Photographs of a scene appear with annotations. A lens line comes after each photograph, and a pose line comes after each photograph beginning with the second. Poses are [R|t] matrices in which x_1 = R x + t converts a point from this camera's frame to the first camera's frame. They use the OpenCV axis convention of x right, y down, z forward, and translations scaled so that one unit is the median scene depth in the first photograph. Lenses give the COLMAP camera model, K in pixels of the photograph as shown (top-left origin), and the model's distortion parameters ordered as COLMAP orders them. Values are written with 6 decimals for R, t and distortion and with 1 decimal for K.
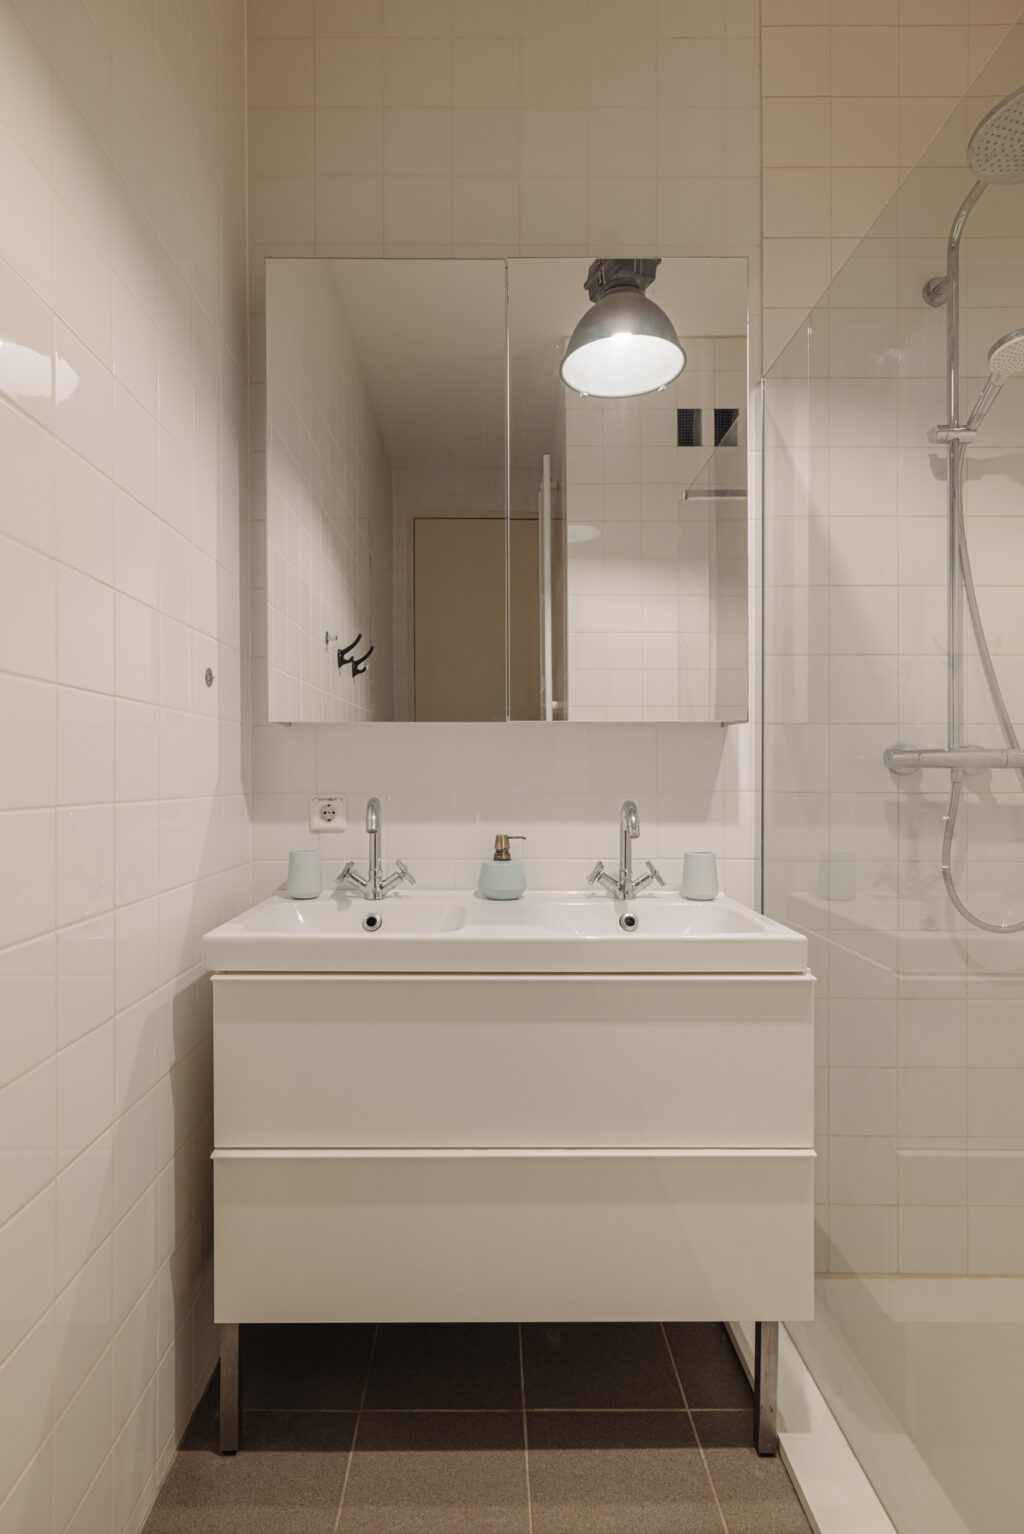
lens RADIAL K [[878.3, 0, 488.2], [0, 878.3, 770.1], [0, 0, 1]] dist [0.016218, 0.000048]
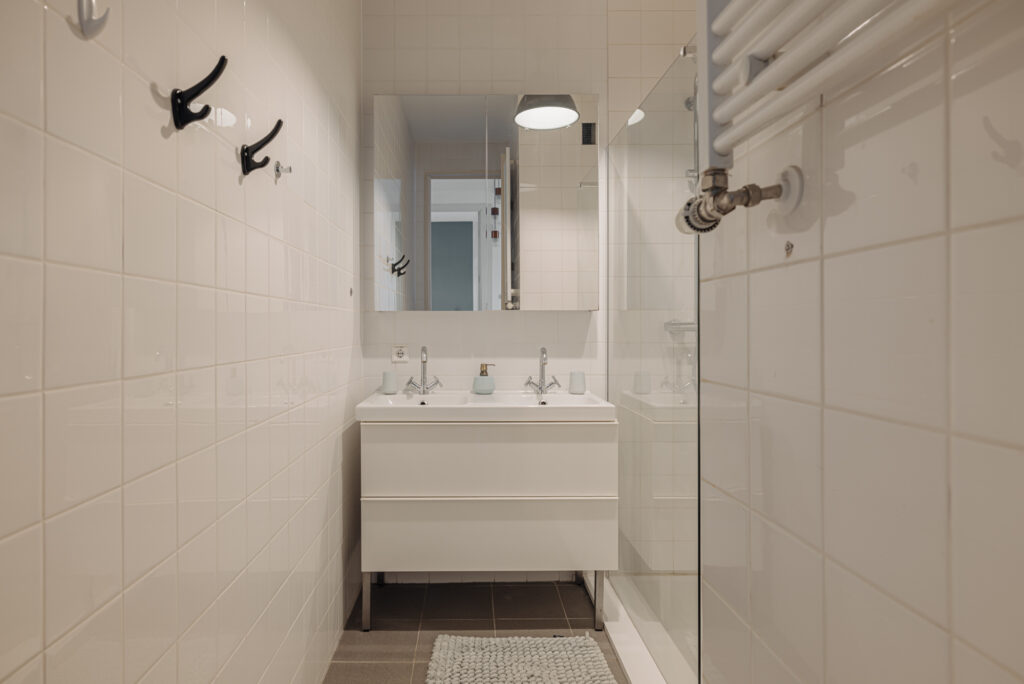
lens RADIAL K [[590.0, 0, 510.9], [0, 590.0, 321.8], [0, 0, 1]] dist [-0.002229, -0.000137]
pose [[0.997719, -0.000118, 0.067505, -0.014987], [0.000652, 0.999969, -0.007879, -0.015707], [-0.067502, 0.007905, 0.997688, -0.423662]]
